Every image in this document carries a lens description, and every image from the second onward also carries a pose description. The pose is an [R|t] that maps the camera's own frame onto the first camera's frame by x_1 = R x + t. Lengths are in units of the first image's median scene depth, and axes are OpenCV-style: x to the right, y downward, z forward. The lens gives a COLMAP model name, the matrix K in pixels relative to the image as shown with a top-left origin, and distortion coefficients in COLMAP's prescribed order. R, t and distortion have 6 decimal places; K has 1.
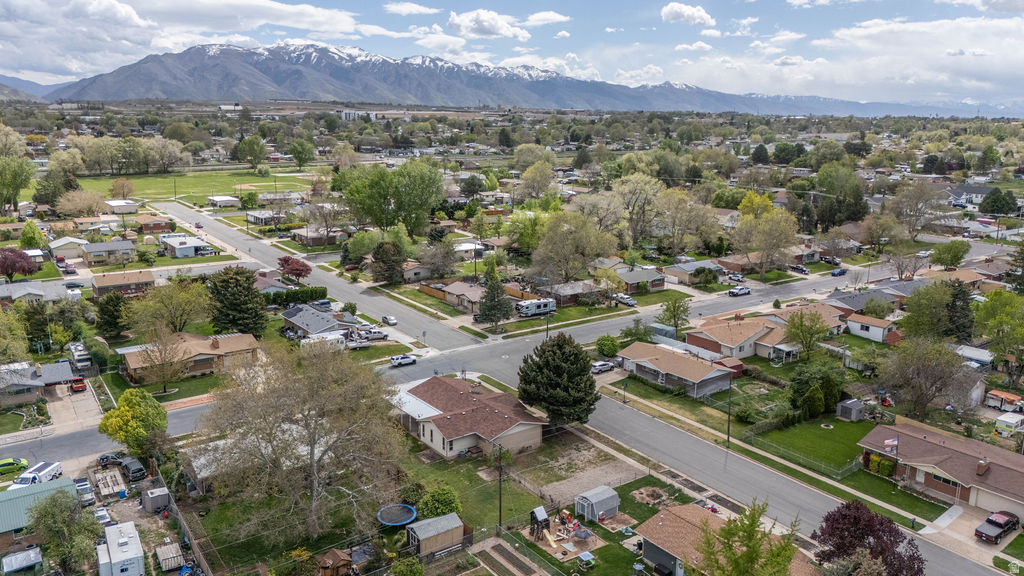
lens RADIAL K [[747.3, 0, 513.9], [0, 747.3, 287.8], [0, 0, 1]] dist [0.077850, -0.081446]
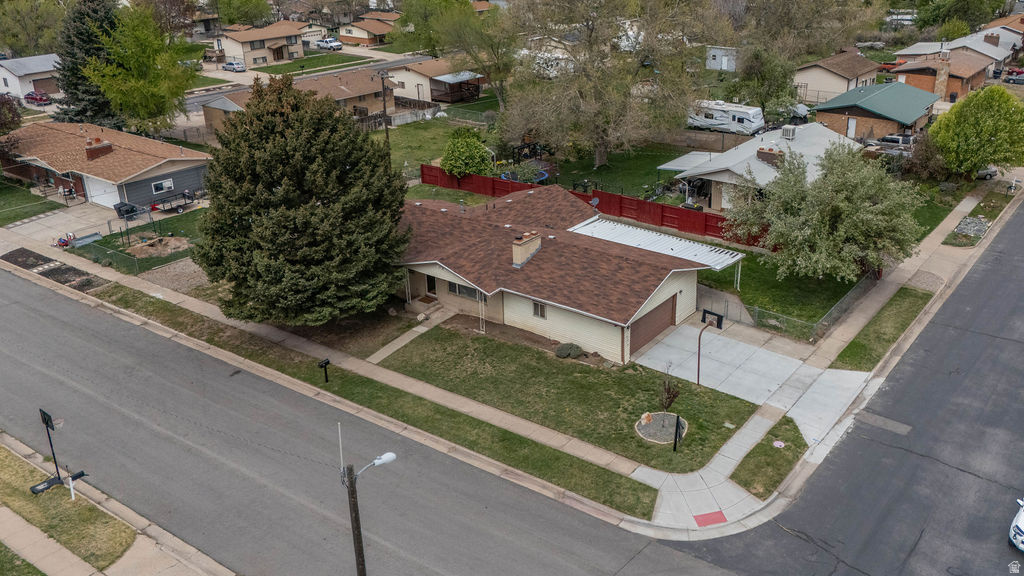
lens RADIAL K [[881.9, 0, 596.7], [0, 881.9, 239.1], [0, 0, 1]] dist [0.106492, -0.134267]
pose [[-0.941977, 0.112728, -0.316184, 0.041021], [-0.079064, 0.840916, 0.535358, -0.081745], [0.326234, 0.529294, -0.783211, 0.916822]]
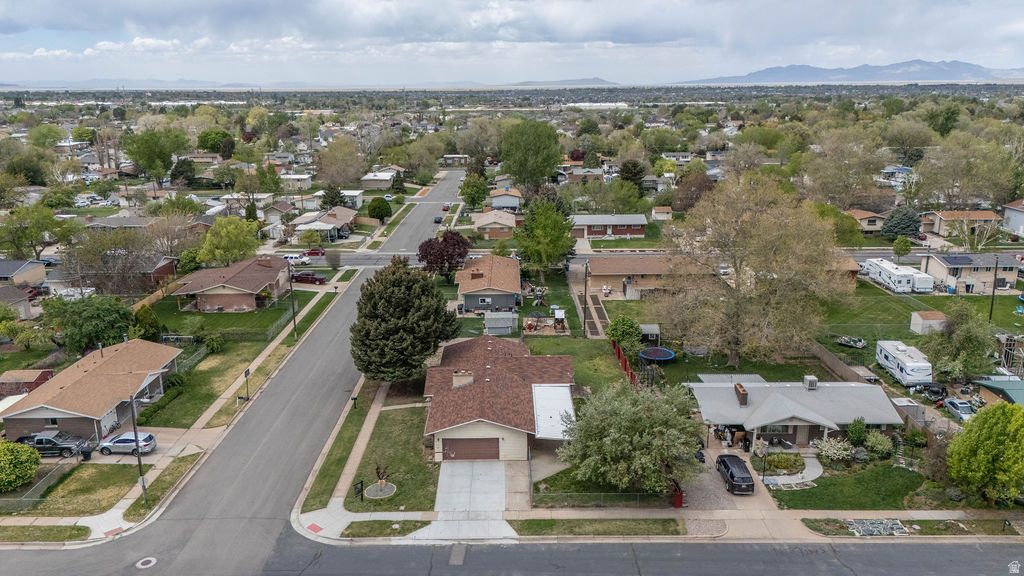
lens RADIAL K [[747.3, 0, 513.9], [0, 747.3, 287.8], [0, 0, 1]] dist [0.077850, -0.081446]
pose [[-0.812232, -0.155651, 0.562185, -0.297432], [0.127187, 0.893303, 0.431084, -0.143914], [-0.569300, 0.421643, -0.705772, 0.936056]]
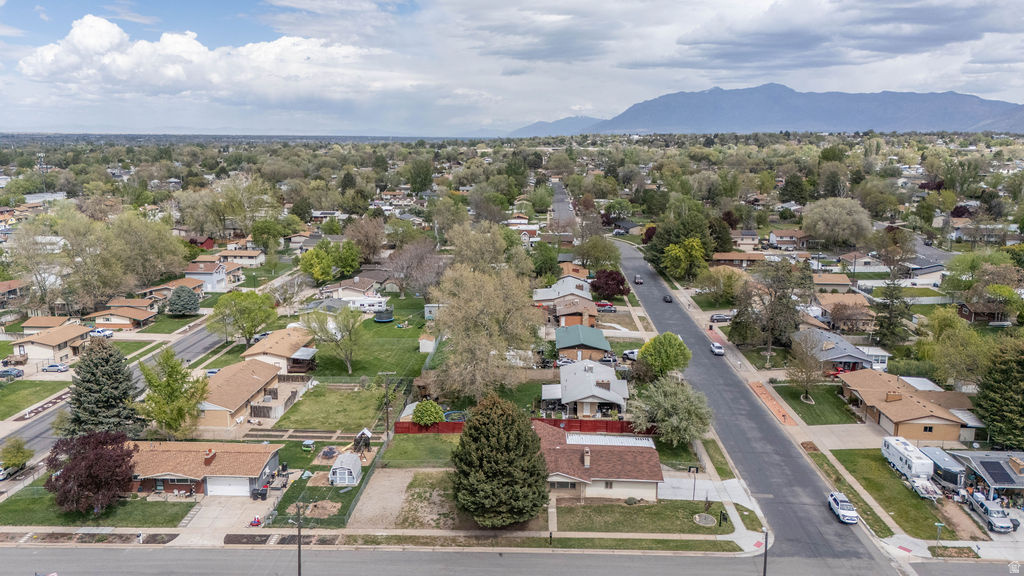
lens RADIAL K [[747.3, 0, 513.9], [0, 747.3, 287.8], [0, 0, 1]] dist [0.077850, -0.081446]
pose [[-0.621764, 0.144764, -0.769709, 0.397638], [-0.183123, 0.928658, 0.322584, -0.187740], [0.761496, 0.341522, -0.550897, 0.882010]]
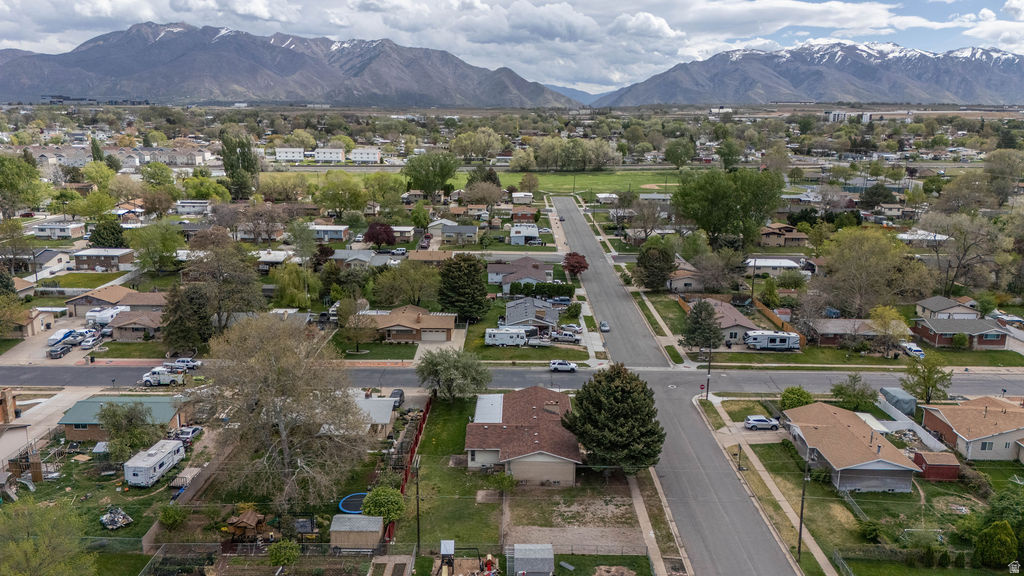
lens RADIAL K [[747.3, 0, 513.9], [0, 747.3, 287.8], [0, 0, 1]] dist [0.077850, -0.081446]
pose [[0.803142, 0.132017, -0.580978, 0.285288], [-0.134065, 0.990178, 0.039670, -0.027680], [0.580508, 0.046028, 0.812952, 0.141945]]
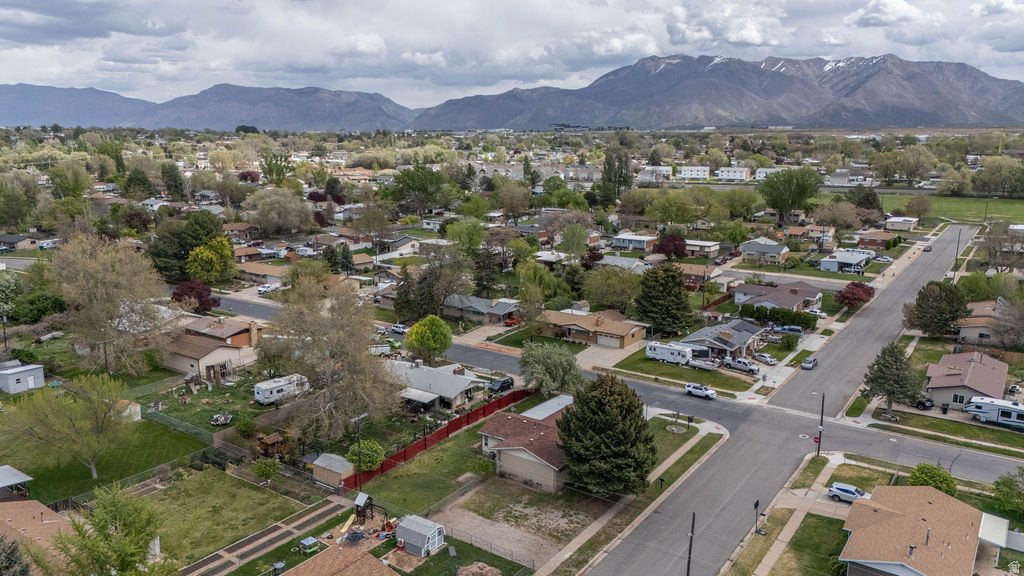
lens RADIAL K [[747.3, 0, 513.9], [0, 747.3, 287.8], [0, 0, 1]] dist [0.077850, -0.081446]
pose [[0.322074, 0.182034, -0.929049, 0.473771], [-0.212765, 0.970154, 0.116329, -0.063188], [0.922496, 0.160203, 0.351192, 0.384551]]
